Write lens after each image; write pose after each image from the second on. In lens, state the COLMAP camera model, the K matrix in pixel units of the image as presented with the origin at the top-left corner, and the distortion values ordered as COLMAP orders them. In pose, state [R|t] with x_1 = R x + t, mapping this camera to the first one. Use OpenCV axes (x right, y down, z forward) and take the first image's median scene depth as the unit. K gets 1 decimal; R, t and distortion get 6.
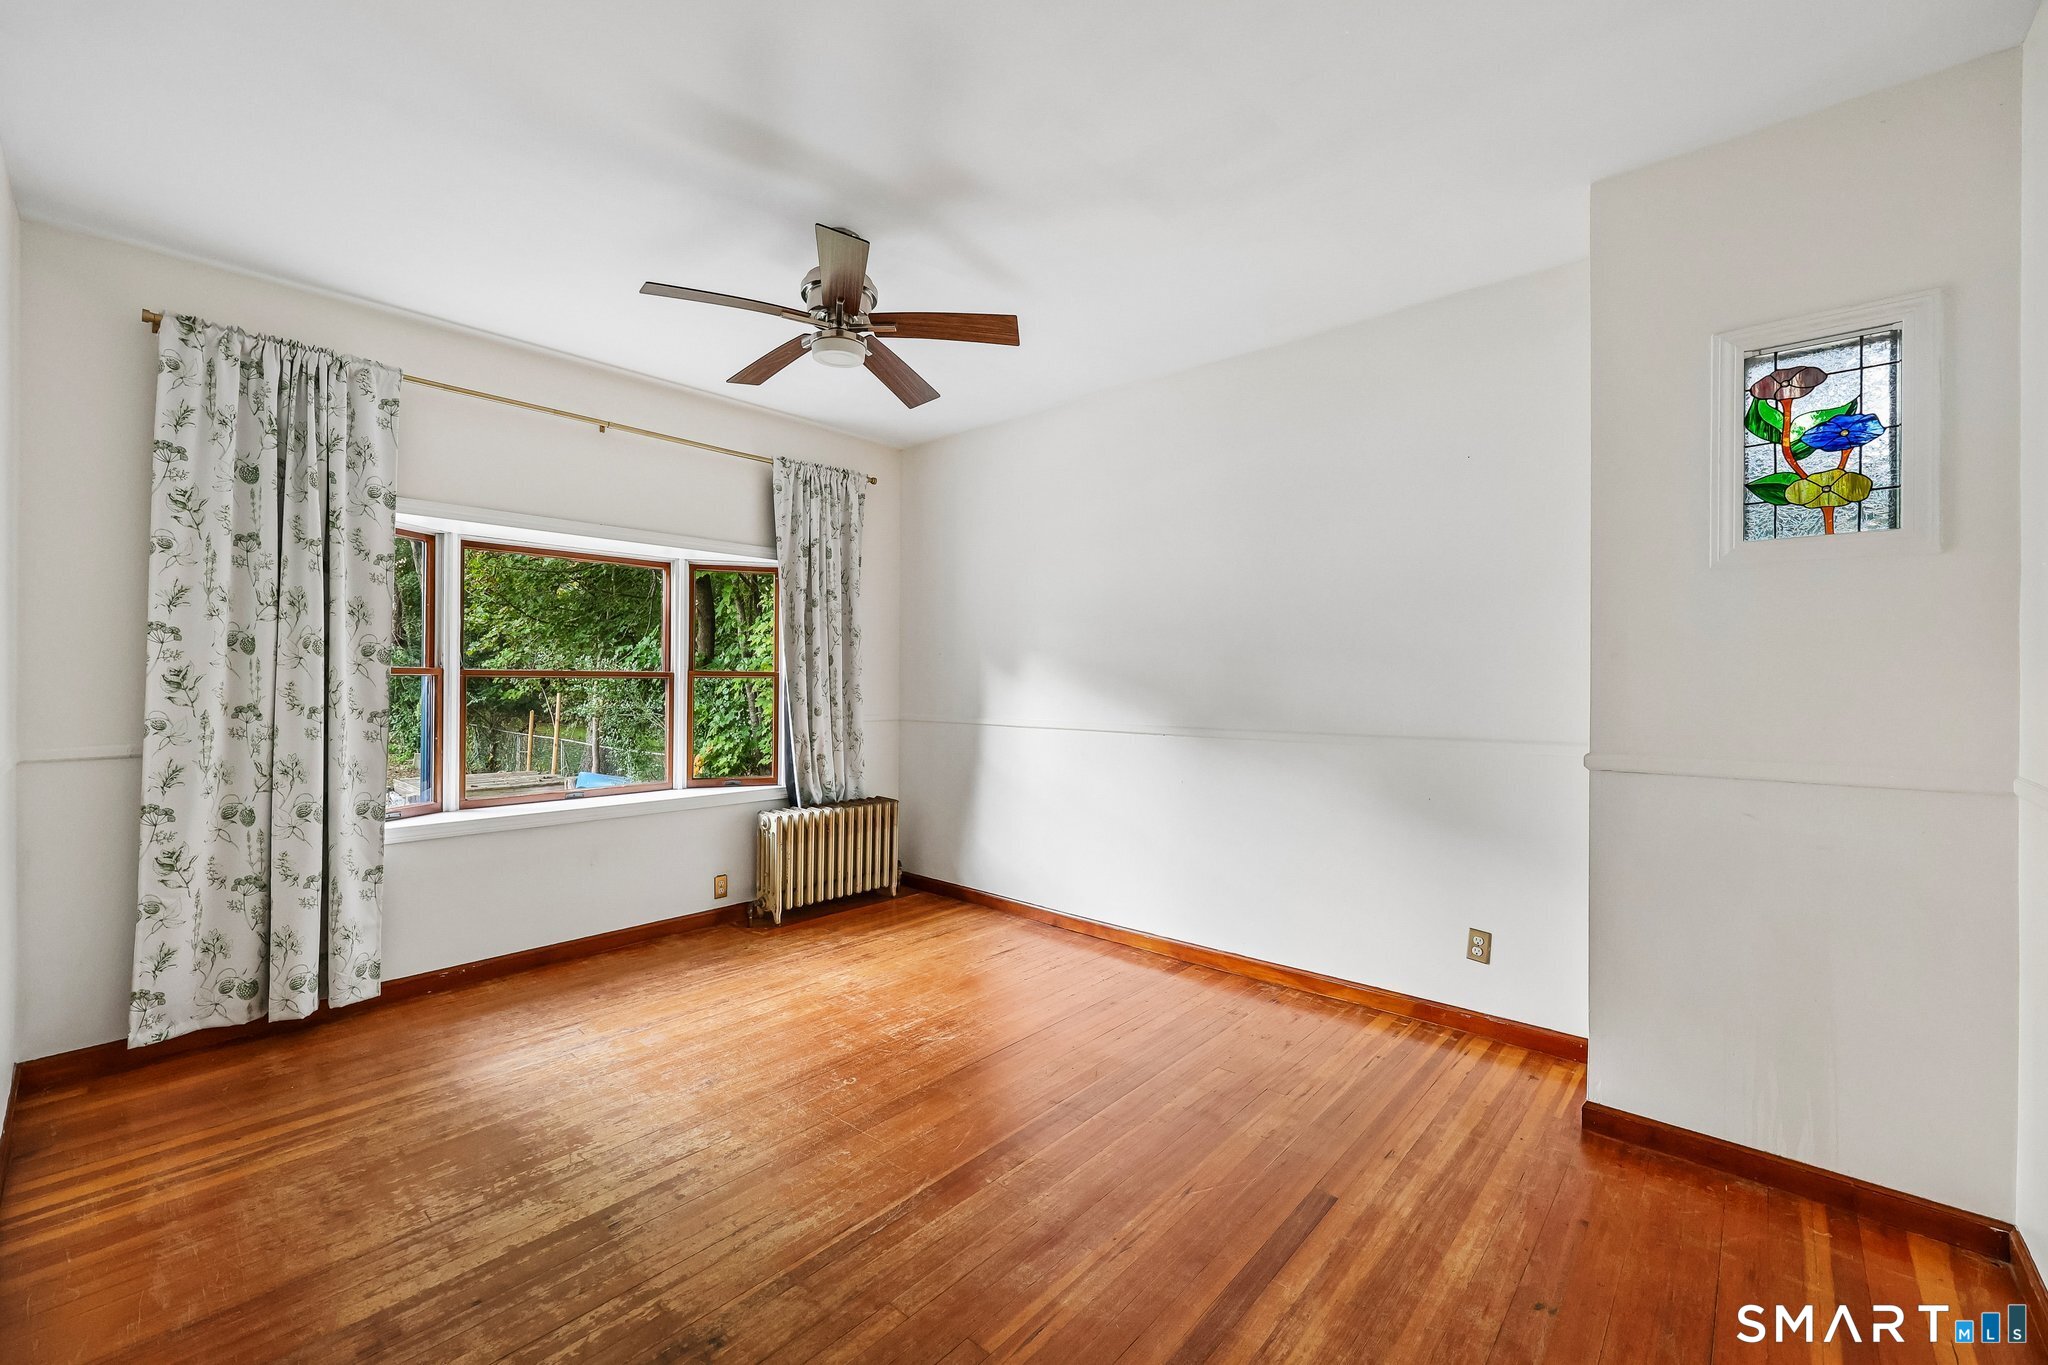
lens RADIAL K [[805.6, 0, 1024.0], [0, 805.6, 682.5], [0, 0, 1]] dist [-0.000558, -0.000070]
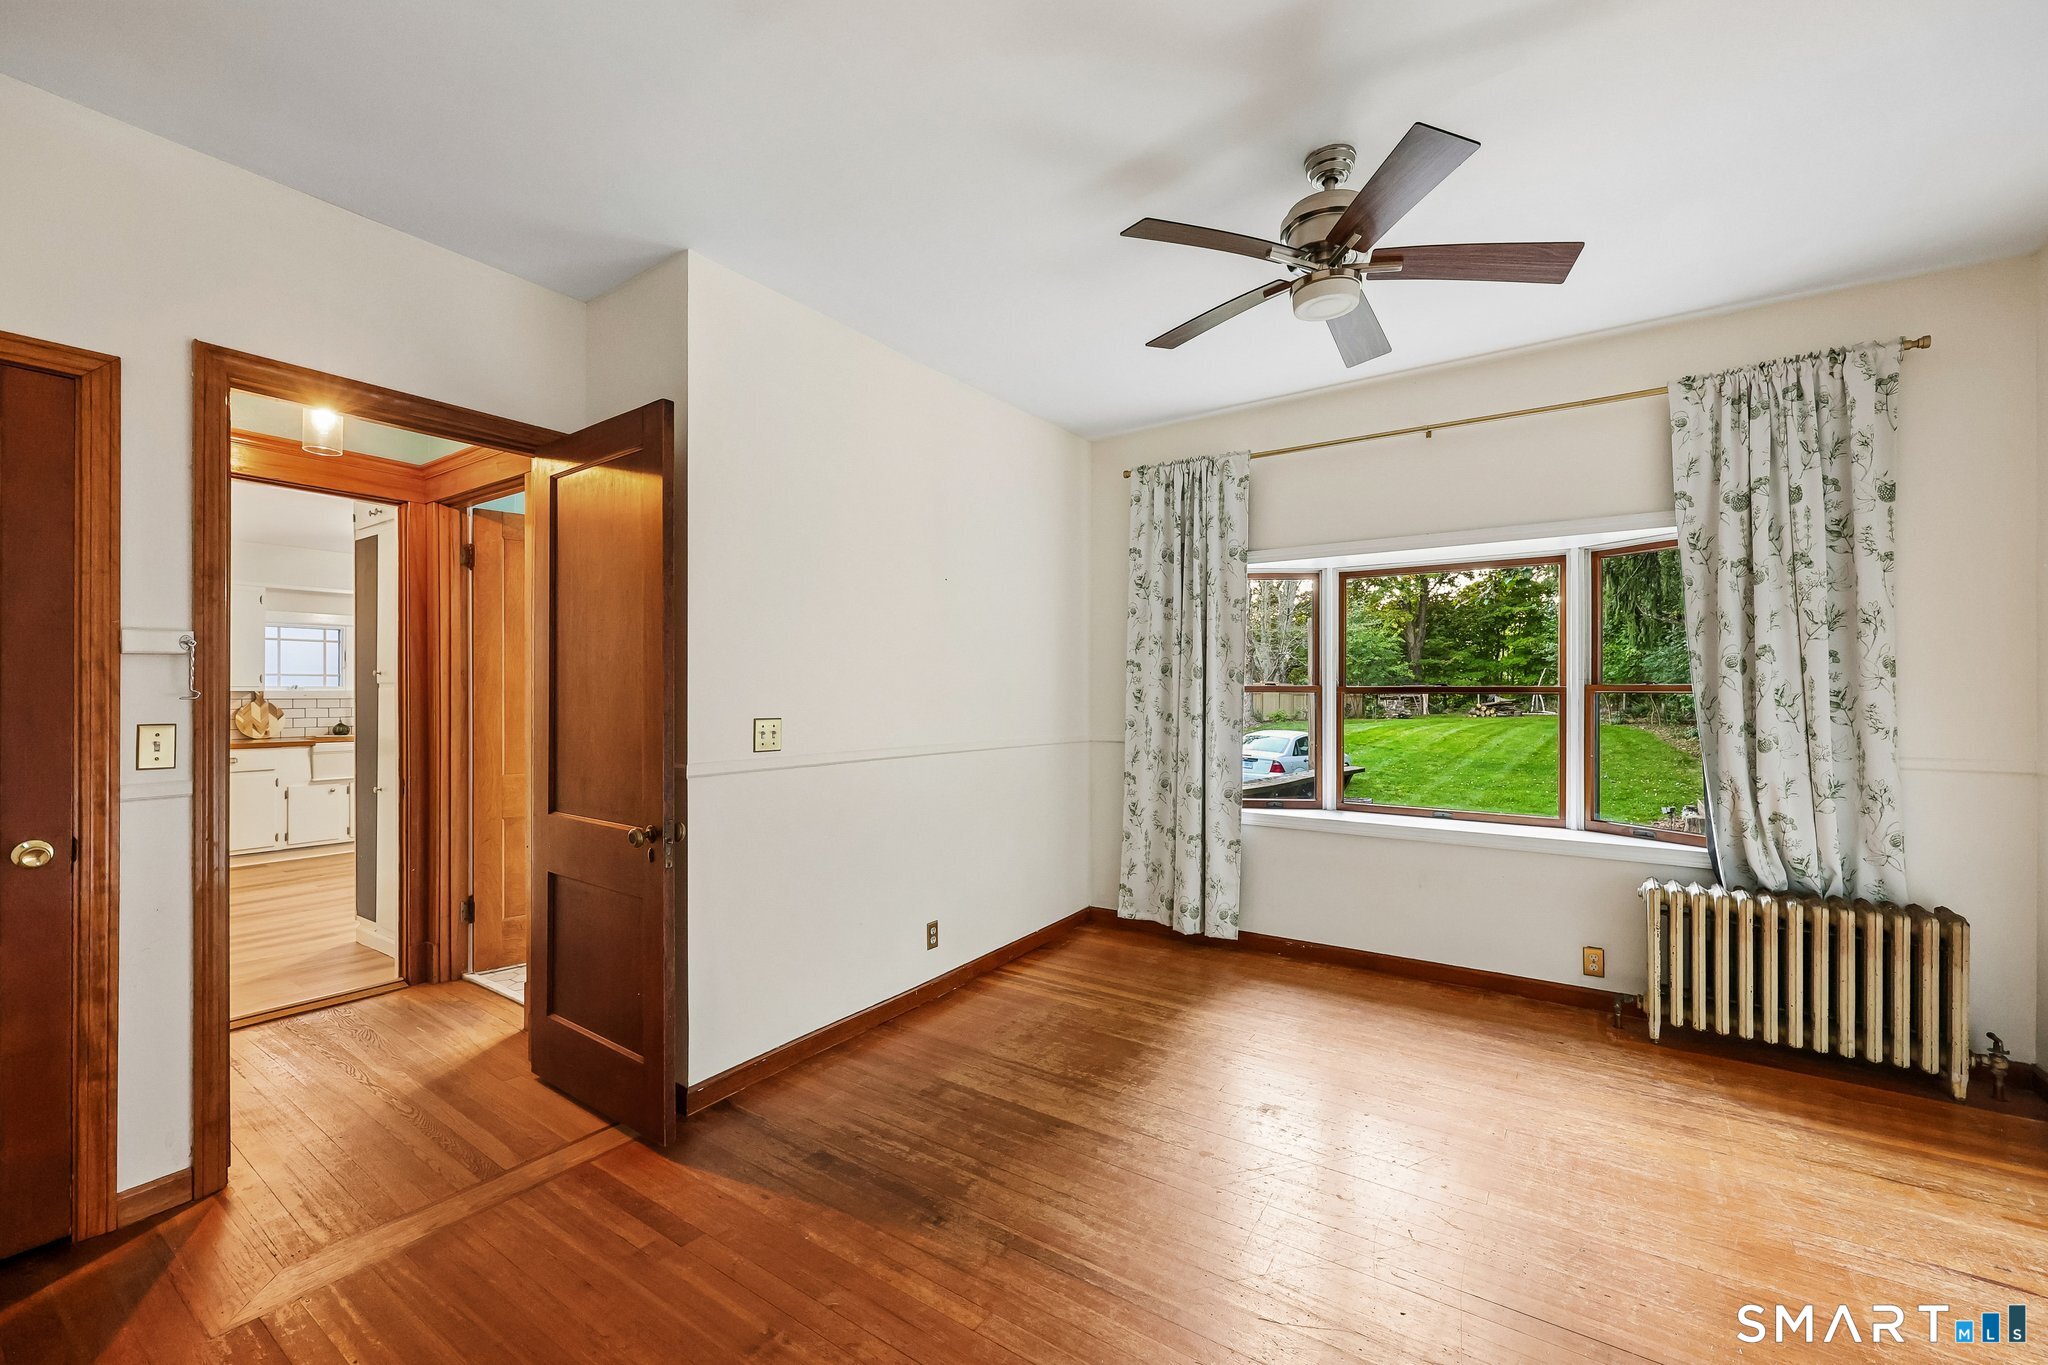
lens RADIAL K [[816.4, 0, 1016.9], [0, 816.4, 689.7], [0, 0, 1]] dist [0.000445, 0.000069]
pose [[0.144118, -0.005659, -0.989544, 0.449585], [-0.003011, 0.999977, -0.006157, -0.003764], [0.989556, 0.003867, 0.144097, 0.460800]]
